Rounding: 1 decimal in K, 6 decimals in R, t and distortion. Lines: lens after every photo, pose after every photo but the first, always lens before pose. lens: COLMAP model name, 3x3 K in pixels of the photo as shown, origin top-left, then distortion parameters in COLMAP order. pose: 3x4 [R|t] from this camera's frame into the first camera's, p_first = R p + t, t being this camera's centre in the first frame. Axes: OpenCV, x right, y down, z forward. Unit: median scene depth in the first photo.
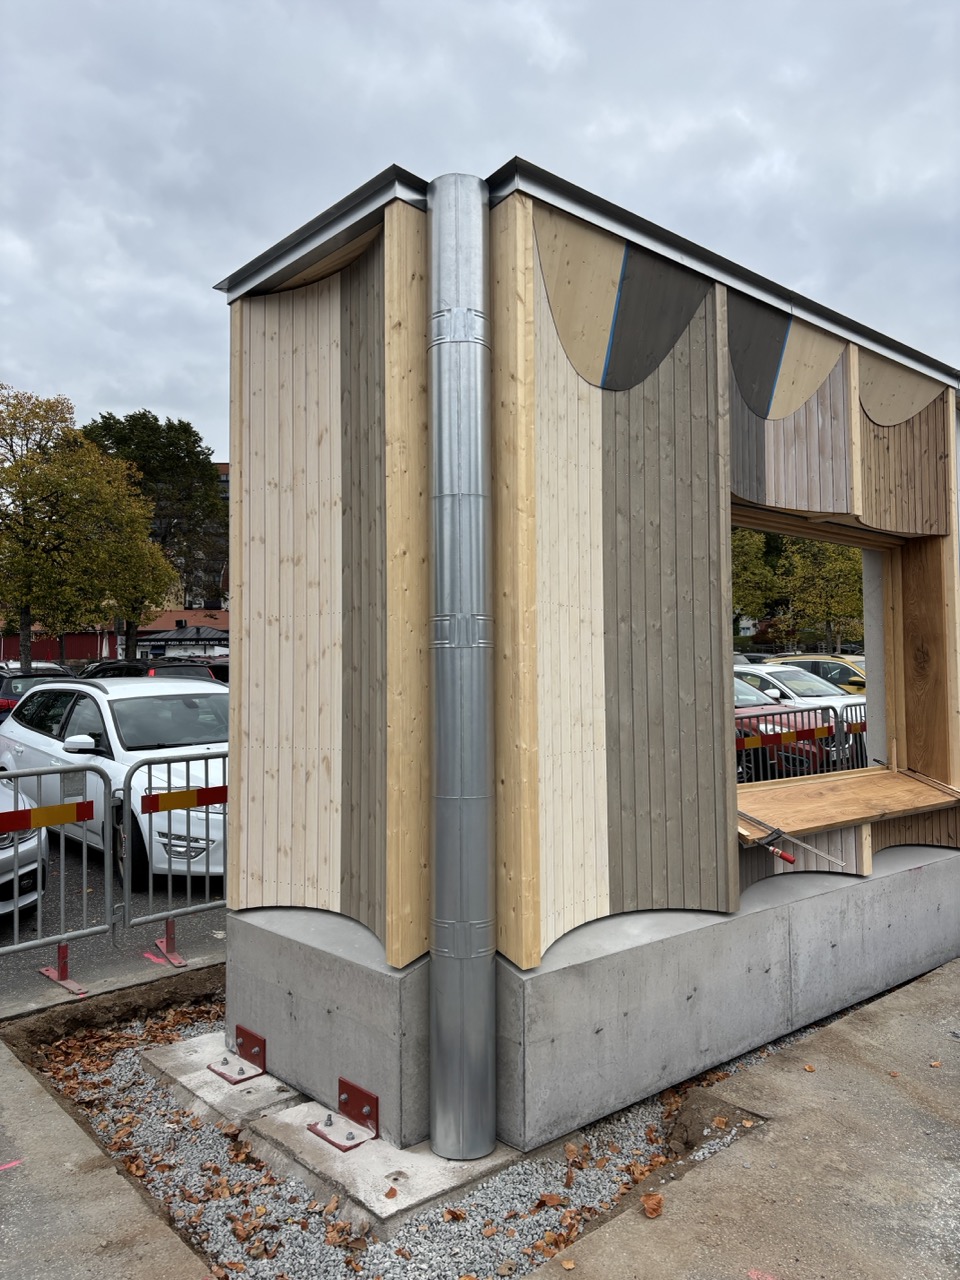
lens RADIAL K [[963.3, 0, 480.2], [0, 963.3, 634.3], [0, 0, 1]] dist [0.034133, -0.000831]
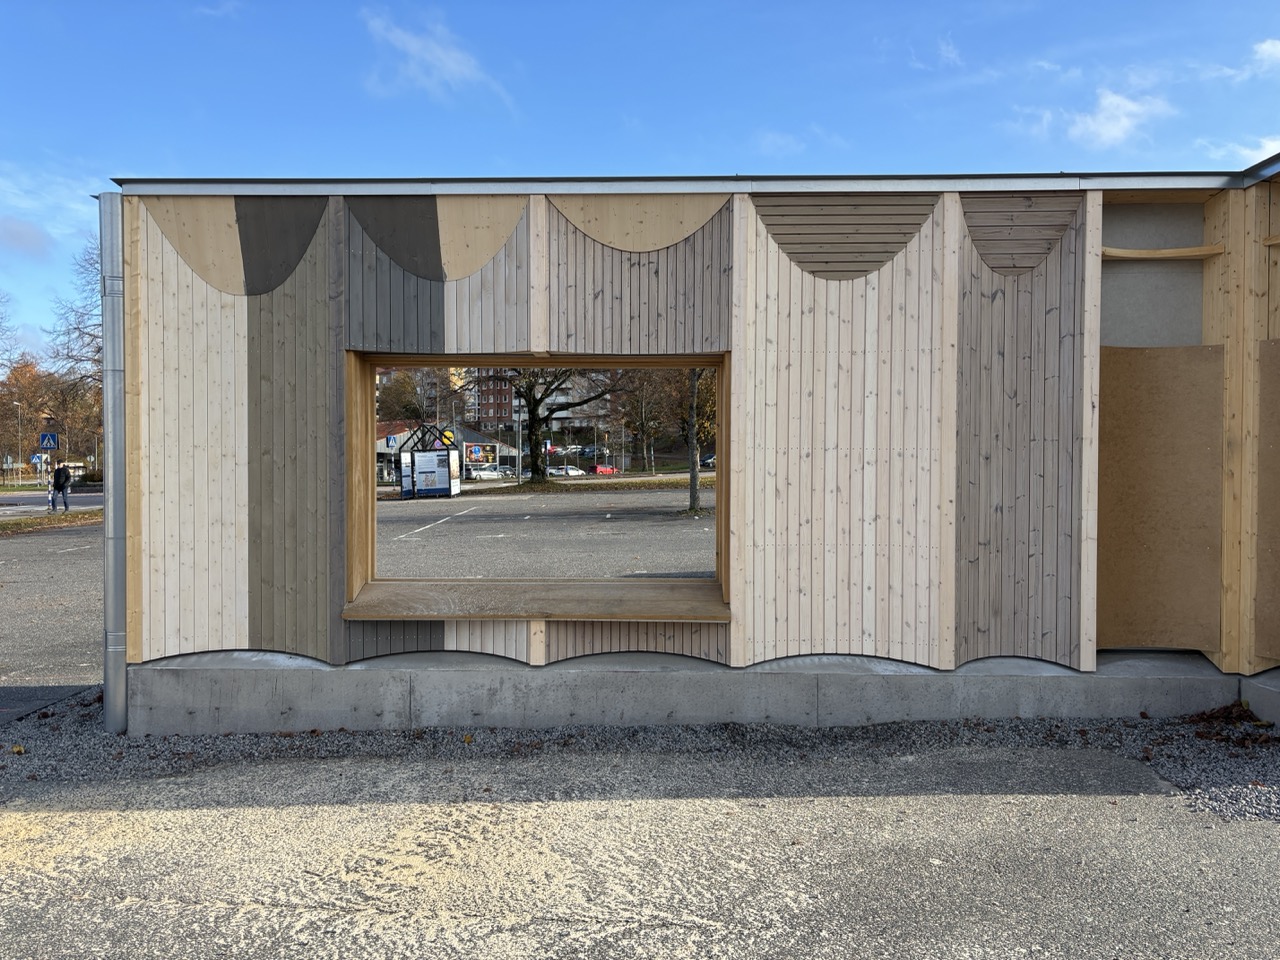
lens RADIAL K [[963.3, 0, 640.4], [0, 963.3, 487.5], [0, 0, 1]] dist [0.034133, -0.000831]
pose [[0.727791, 0.022383, -0.685434, 1.528745], [0.026147, 0.997835, 0.060348, -0.035897], [0.685301, -0.061843, 0.725630, 0.315785]]
